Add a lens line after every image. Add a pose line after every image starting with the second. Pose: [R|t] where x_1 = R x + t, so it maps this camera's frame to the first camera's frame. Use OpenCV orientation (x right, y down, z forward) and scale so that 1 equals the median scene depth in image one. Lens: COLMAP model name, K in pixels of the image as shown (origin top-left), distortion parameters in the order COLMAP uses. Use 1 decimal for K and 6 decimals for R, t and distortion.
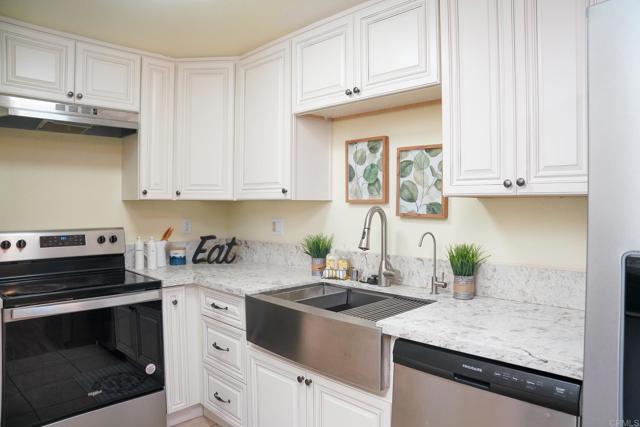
lens RADIAL K [[445.2, 0, 320.0], [0, 445.2, 213.5], [0, 0, 1]] dist [-0.205350, 0.166894]
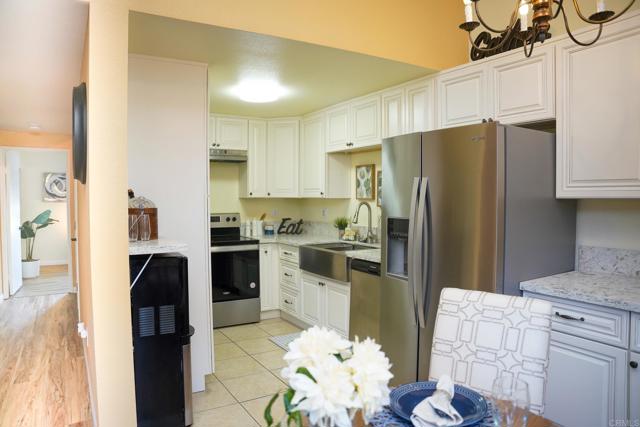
lens RADIAL K [[445.2, 0, 320.0], [0, 445.2, 213.5], [0, 0, 1]] dist [-0.205350, 0.166894]
pose [[0.973449, 0.006229, -0.228819, 0.335658], [-0.002335, 0.999848, 0.017285, 0.002121], [0.228892, -0.016292, 0.973316, -0.826354]]
